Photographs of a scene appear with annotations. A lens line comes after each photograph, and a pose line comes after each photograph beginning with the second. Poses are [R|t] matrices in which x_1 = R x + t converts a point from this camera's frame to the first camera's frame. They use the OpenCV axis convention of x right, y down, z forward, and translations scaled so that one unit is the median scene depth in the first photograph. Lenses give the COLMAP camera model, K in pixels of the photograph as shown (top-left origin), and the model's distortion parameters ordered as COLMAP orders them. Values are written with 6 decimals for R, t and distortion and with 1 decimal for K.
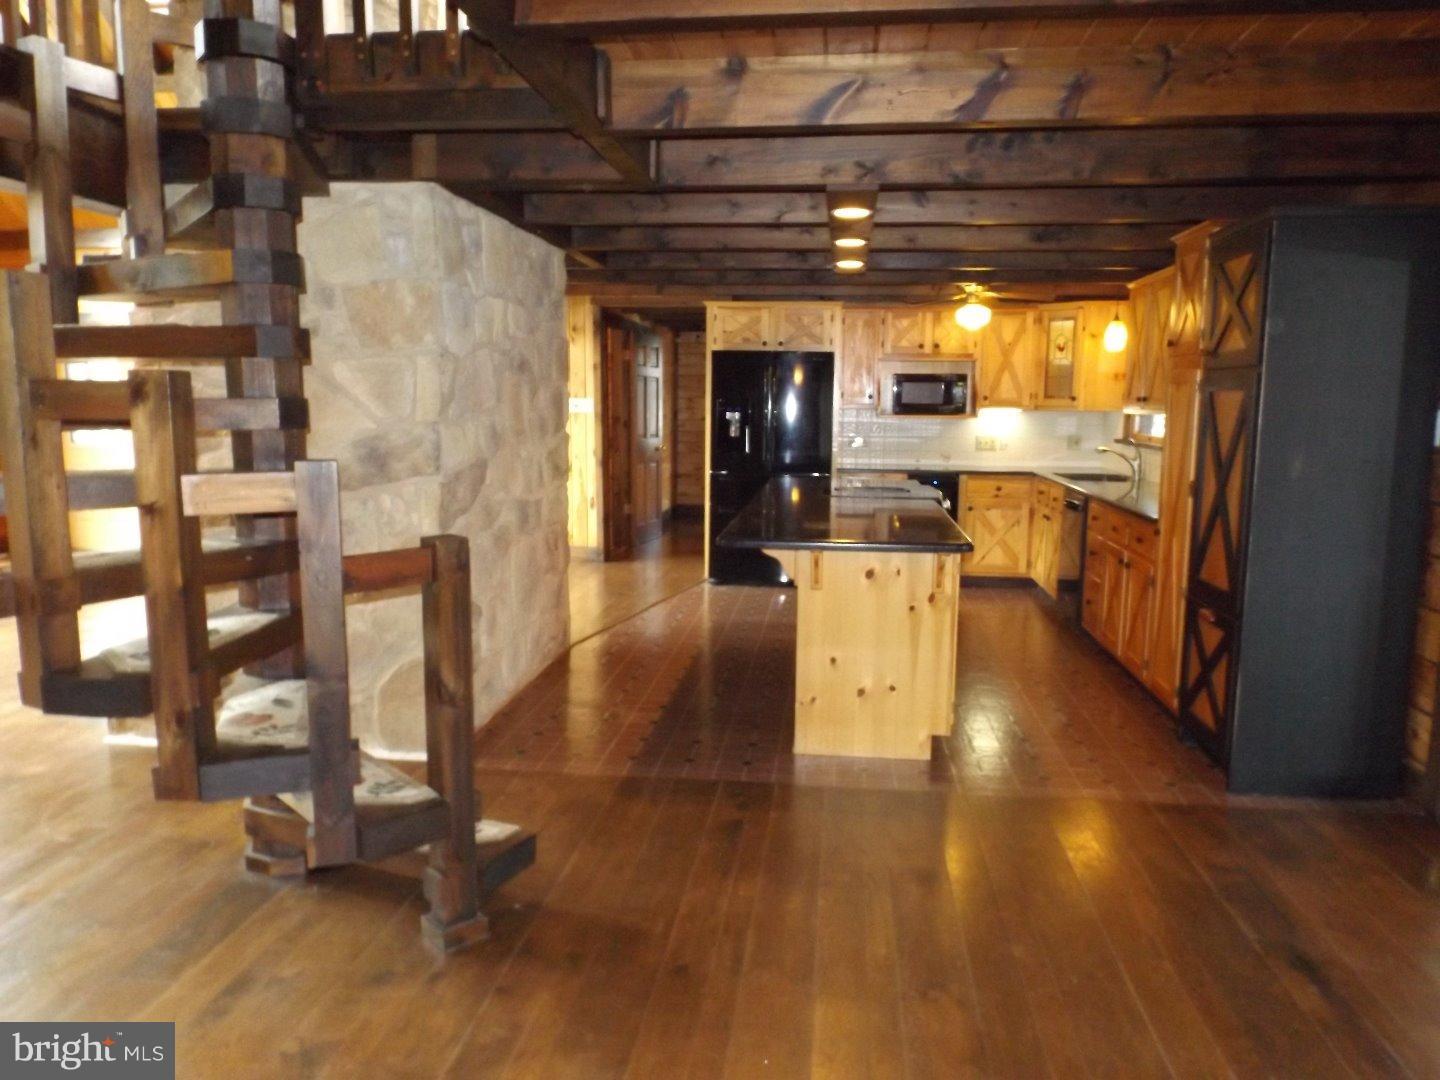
lens RADIAL K [[1026.0, 0, 721.1], [0, 1026.0, 541.2], [0, 0, 1]] dist [-0.027066, -0.000885]
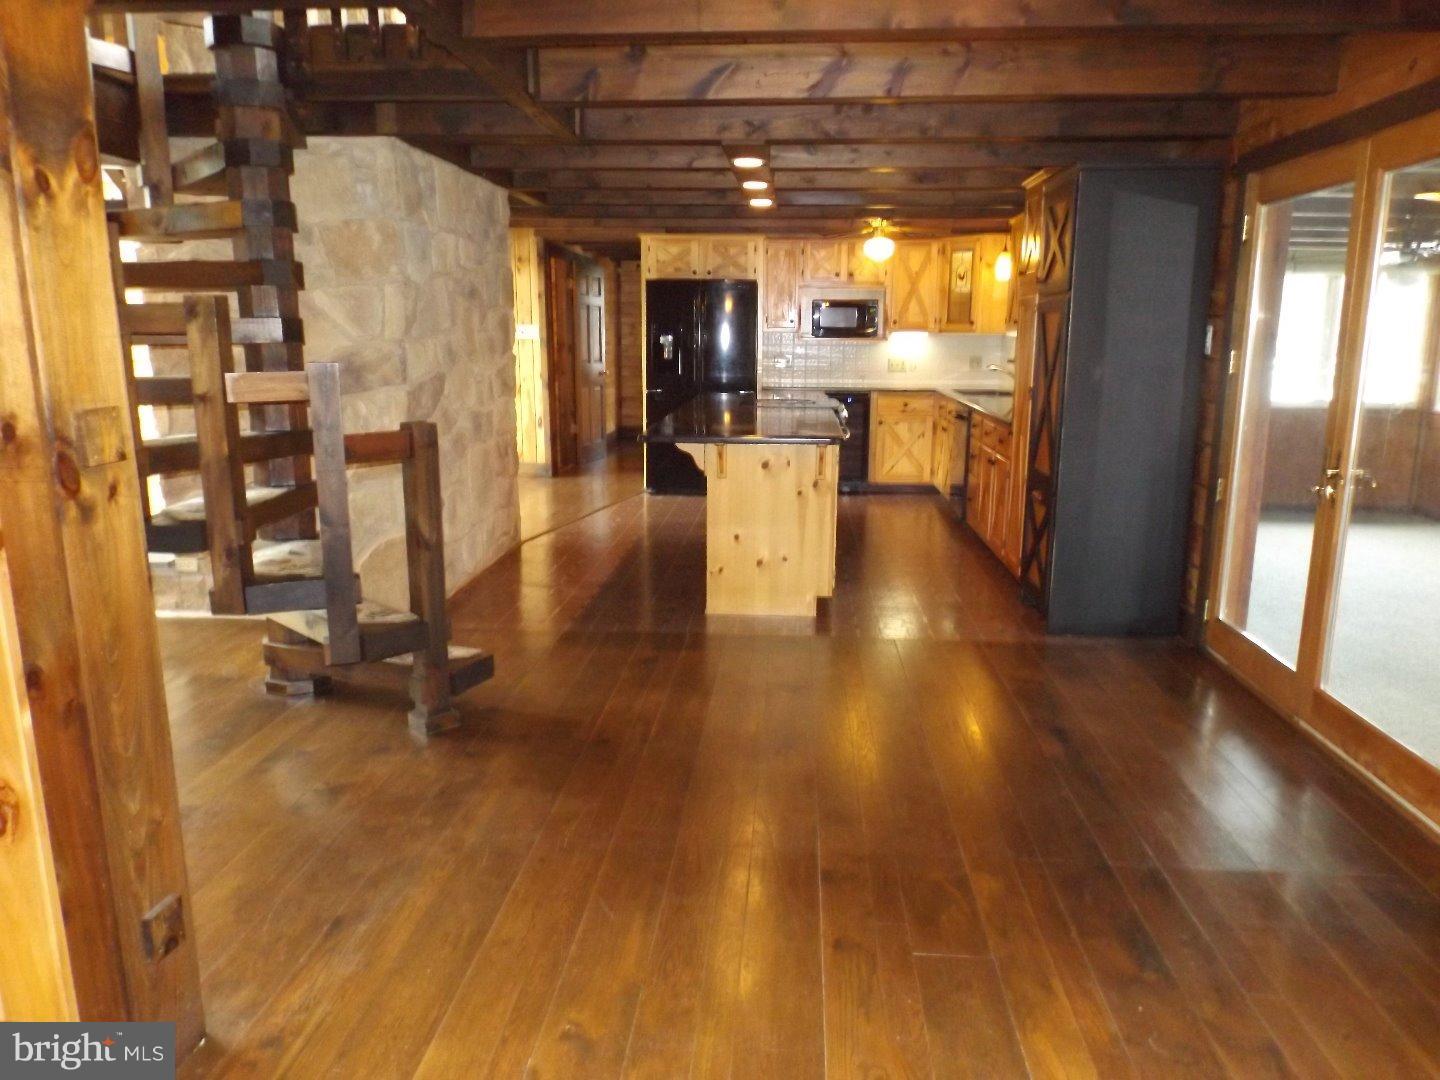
lens RADIAL K [[1026.0, 0, 723.9], [0, 1026.0, 553.1], [0, 0, 1]] dist [-0.027066, -0.000885]
pose [[0.998914, -0.013257, 0.044668, 0.039391], [0.009781, 0.996971, 0.077151, 0.040676], [-0.045555, -0.076630, 0.996018, -0.215617]]
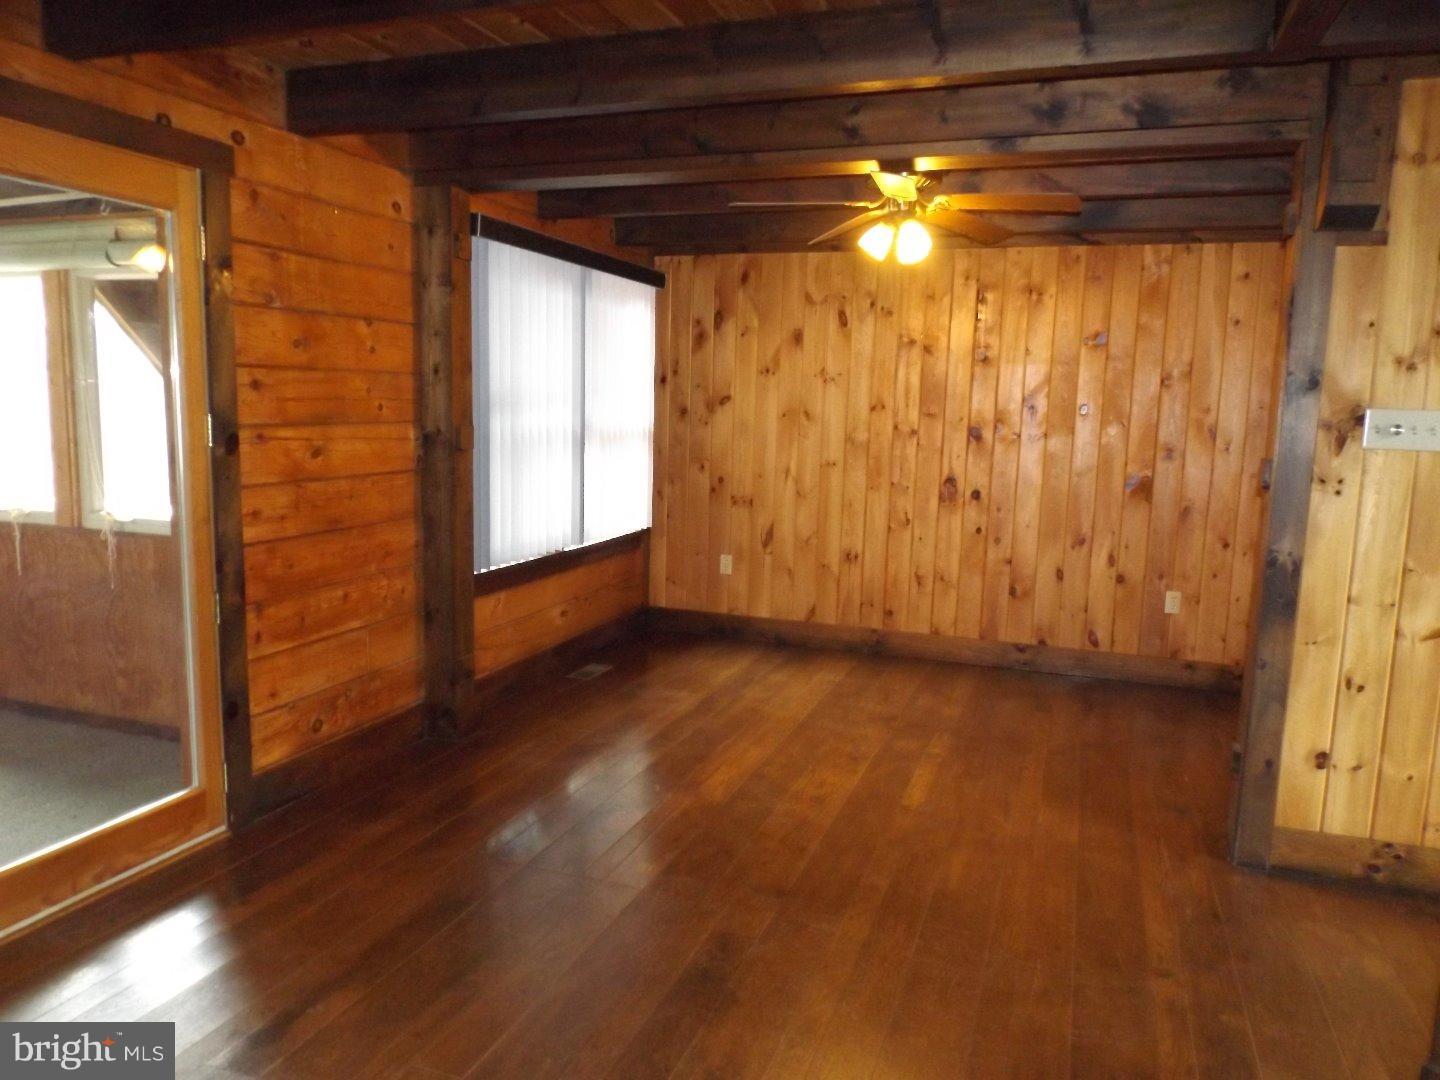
lens RADIAL K [[1026.0, 0, 719.5], [0, 1026.0, 540.9], [0, 0, 1]] dist [-0.027066, -0.000885]
pose [[-0.974512, -0.062399, 0.215483, 0.033760], [-0.002879, 0.963937, 0.266115, -0.133233], [-0.224317, 0.258712, -0.939548, 1.046564]]
